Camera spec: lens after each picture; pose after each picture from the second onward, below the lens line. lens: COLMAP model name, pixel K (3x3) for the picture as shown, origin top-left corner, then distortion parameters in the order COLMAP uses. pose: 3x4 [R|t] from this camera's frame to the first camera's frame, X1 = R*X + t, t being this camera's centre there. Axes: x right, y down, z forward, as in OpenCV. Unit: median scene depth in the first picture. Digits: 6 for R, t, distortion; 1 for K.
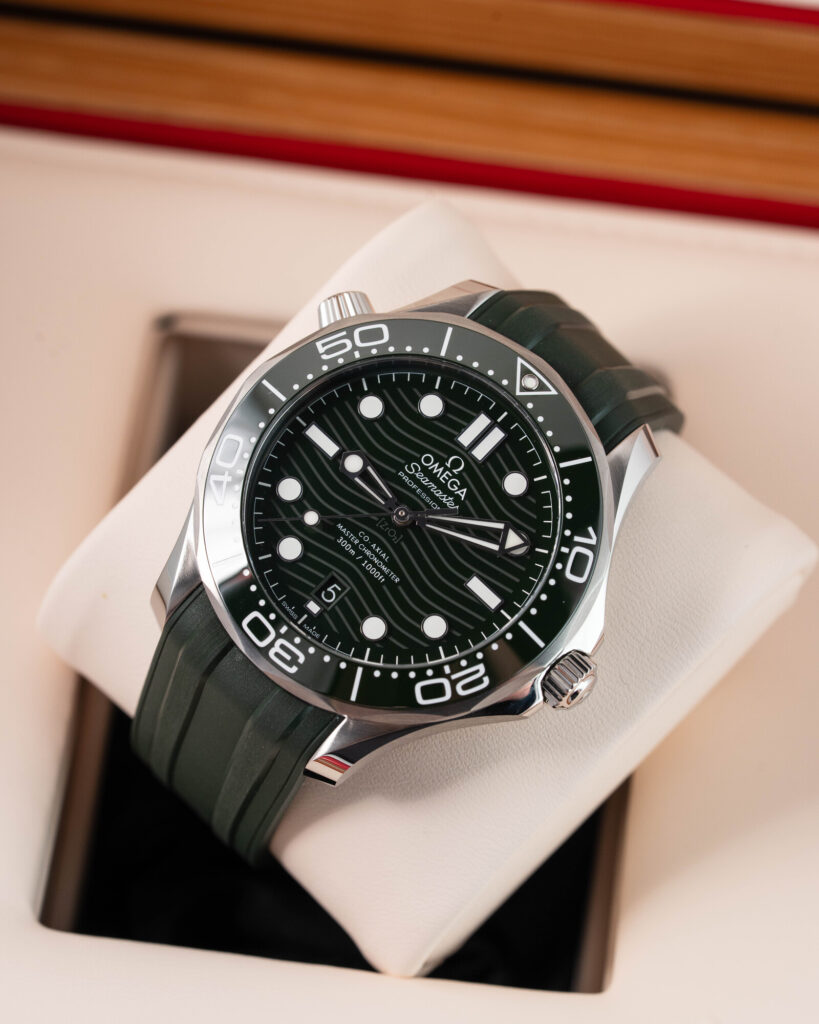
lens RADIAL K [[4595.3, 0, 411.1], [0, 4595.3, 515.4], [0, 0, 1]] dist [0.032047, 0.000000]
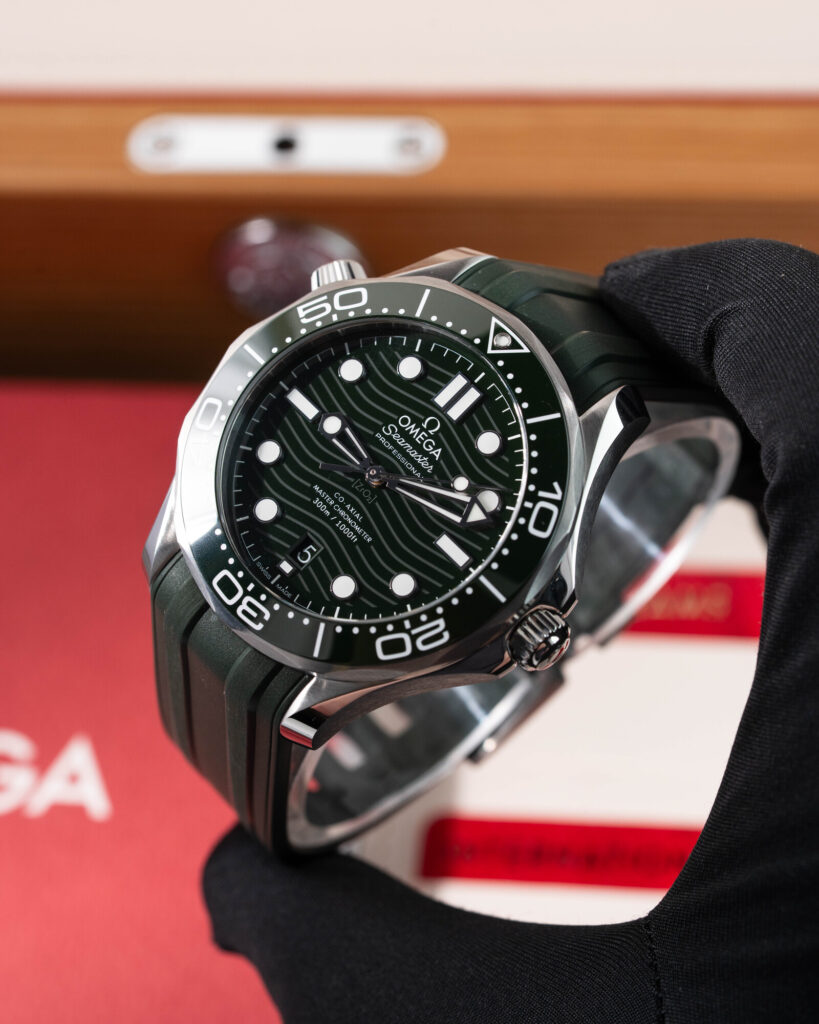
lens RADIAL K [[4595.3, 0, 410.6], [0, 4595.3, 509.7], [0, 0, 1]] dist [0.032047, 0.000000]
pose [[0.980503, -0.012250, -0.196122, 0.201246], [-0.002349, 0.997253, -0.074033, 0.081330], [0.196490, 0.073050, 0.977781, 0.025453]]
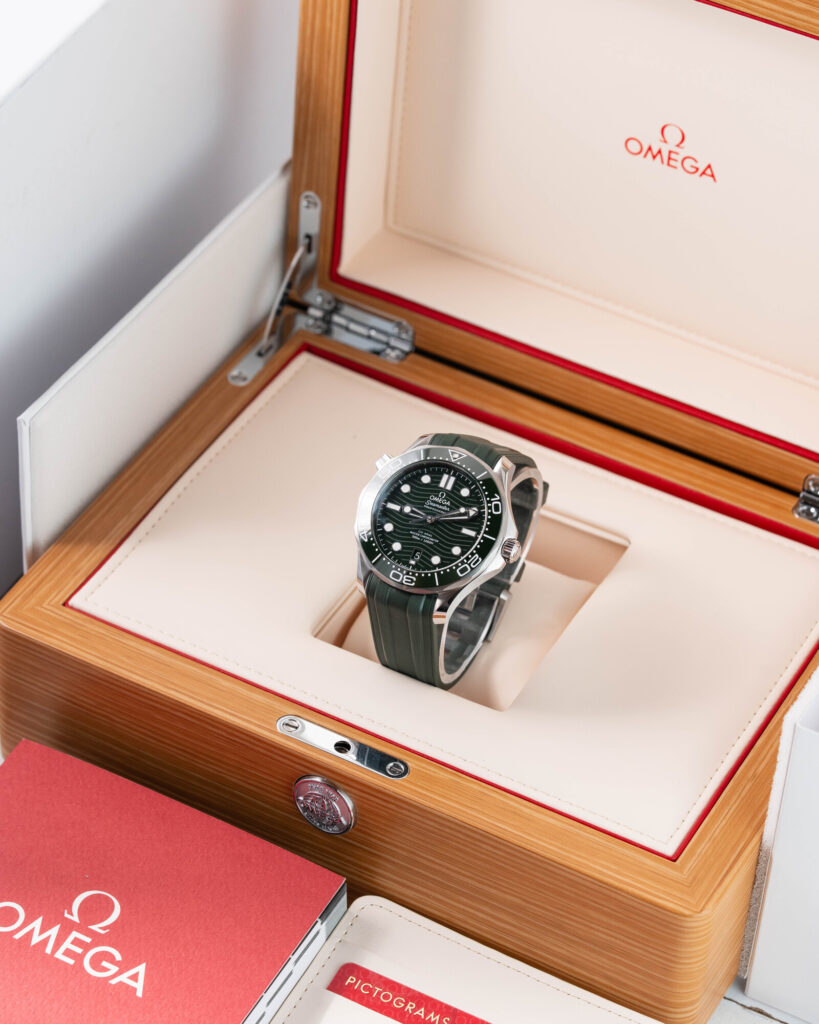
lens RADIAL K [[4595.3, 0, 409.6], [0, 4595.3, 511.8], [0, 0, 1]] dist [0.032047, 0.000000]
pose [[0.919697, -0.390673, -0.039133, 0.093469], [0.377214, 0.906845, -0.187992, 0.496114], [0.108931, 0.158134, 0.981391, -1.636204]]
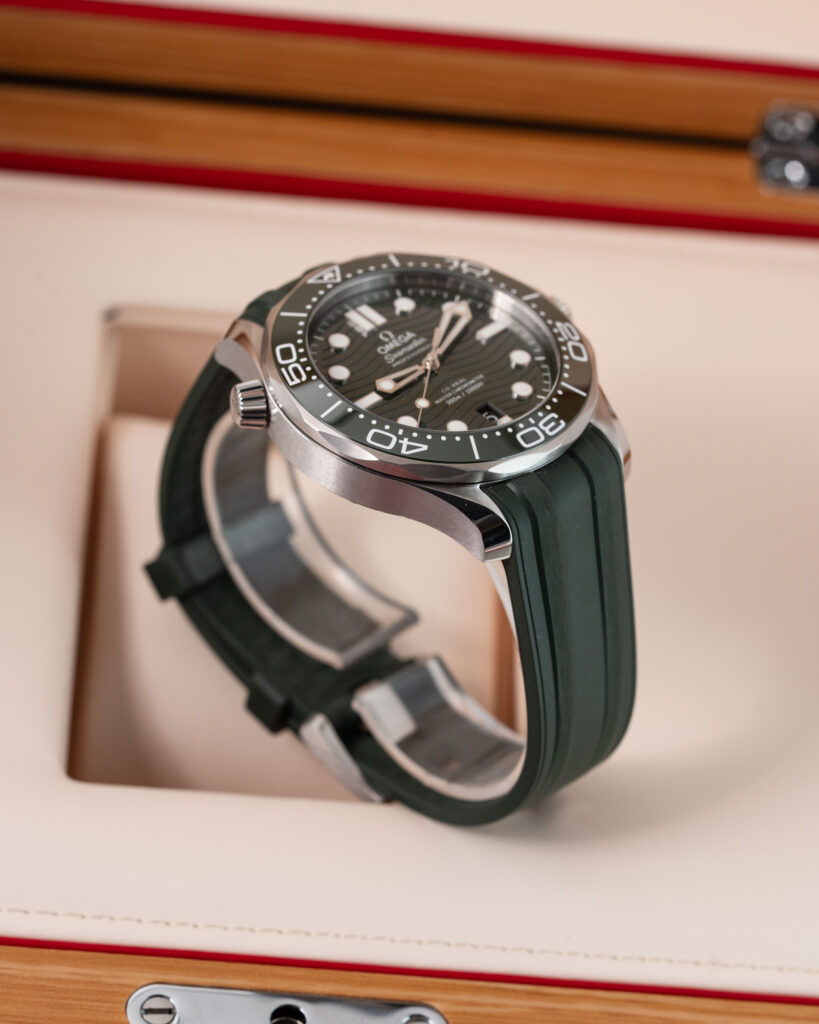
lens RADIAL K [[4595.3, 0, 408.1], [0, 4595.3, 511.0], [0, 0, 1]] dist [0.032047, 0.000000]
pose [[-0.012117, -0.635375, 0.772109, -0.981101], [0.937147, 0.262077, 0.230373, -0.279939], [-0.348725, 0.726371, 0.592264, 0.298987]]
